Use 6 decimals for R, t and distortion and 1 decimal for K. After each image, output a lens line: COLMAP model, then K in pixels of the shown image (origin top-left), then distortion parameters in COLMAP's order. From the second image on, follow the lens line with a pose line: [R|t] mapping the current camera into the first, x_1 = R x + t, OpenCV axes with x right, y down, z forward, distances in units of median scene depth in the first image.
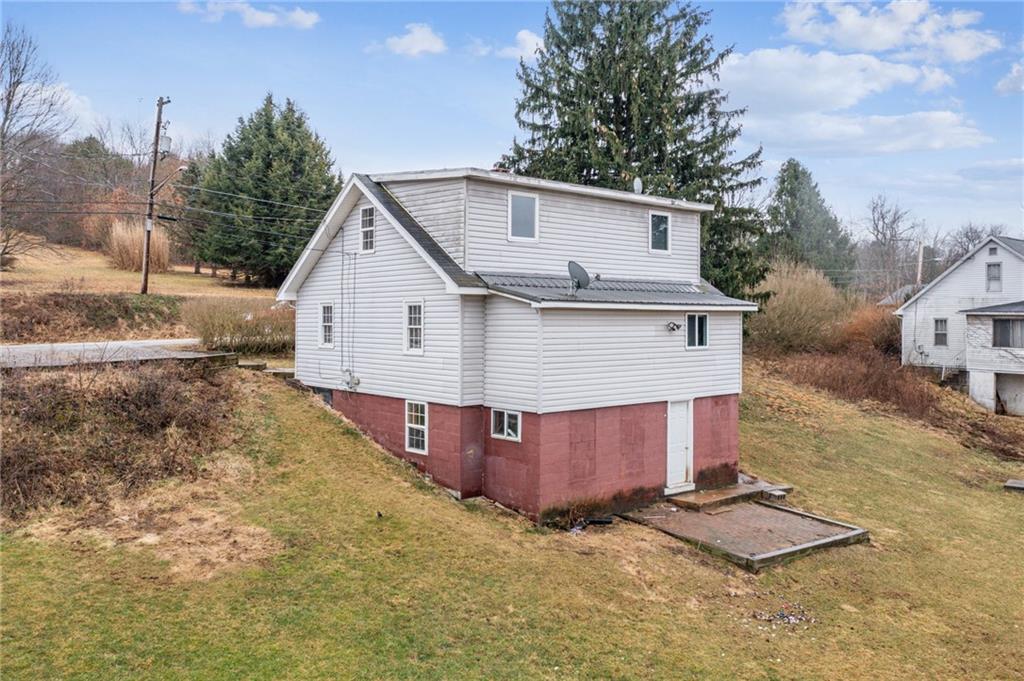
lens RADIAL K [[813.0, 0, 512.0], [0, 813.0, 340.5], [0, 0, 1]] dist [-0.002575, -0.000723]
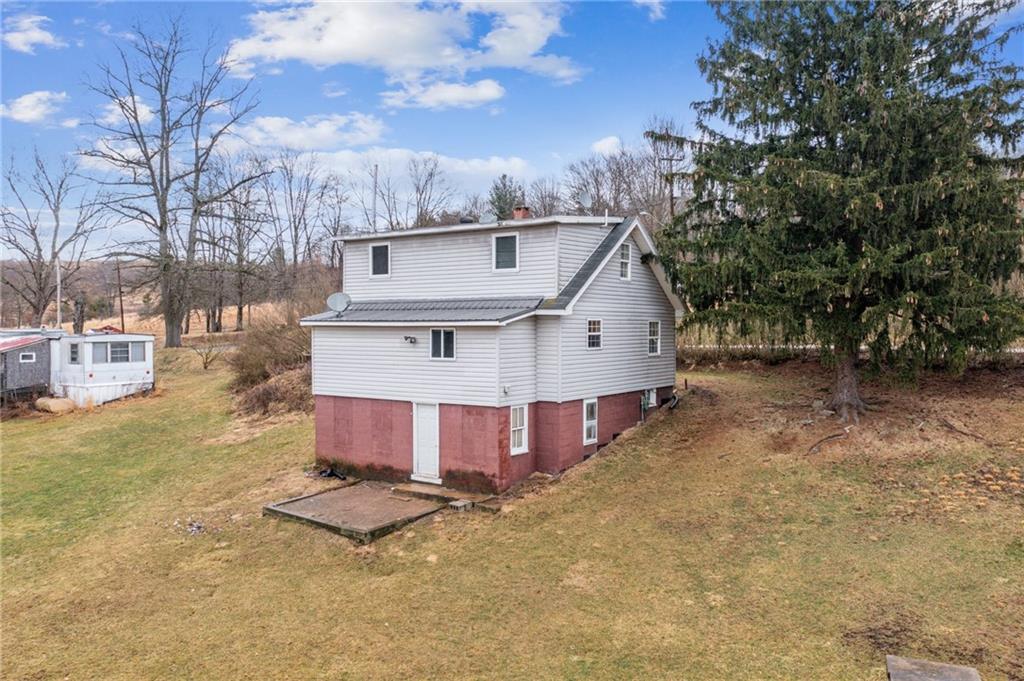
lens RADIAL K [[813.0, 0, 512.0], [0, 813.0, 340.5], [0, 0, 1]] dist [-0.002575, -0.000723]
pose [[0.245849, 0.015609, -0.969182, 1.348066], [-0.023036, 0.999682, 0.010256, -0.030538], [0.969034, 0.019805, 0.246130, 0.818654]]
